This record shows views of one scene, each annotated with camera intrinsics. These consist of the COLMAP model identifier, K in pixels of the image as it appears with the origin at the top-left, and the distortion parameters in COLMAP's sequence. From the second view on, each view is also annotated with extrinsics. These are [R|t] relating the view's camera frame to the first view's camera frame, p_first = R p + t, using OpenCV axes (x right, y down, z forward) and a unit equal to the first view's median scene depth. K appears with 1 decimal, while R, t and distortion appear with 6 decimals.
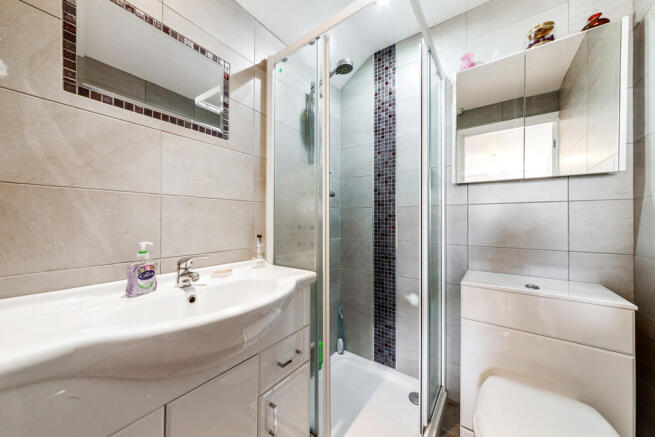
lens RADIAL K [[231.1, 0, 328.8], [0, 231.1, 223.1], [0, 0, 1]] dist [0.001152, 0.000163]
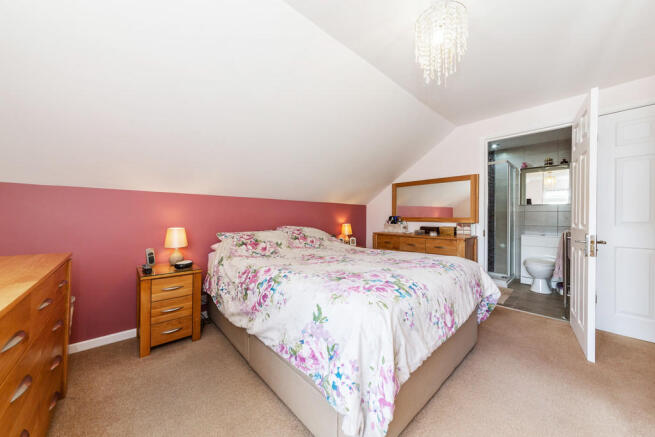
lens RADIAL K [[231.1, 0, 328.8], [0, 231.1, 223.1], [0, 0, 1]] dist [0.001152, 0.000163]
pose [[0.980923, 0.001745, -0.194390, -1.113564], [0.000793, 0.999916, 0.012974, 0.028248], [0.194397, -0.012881, 0.980838, -2.081907]]
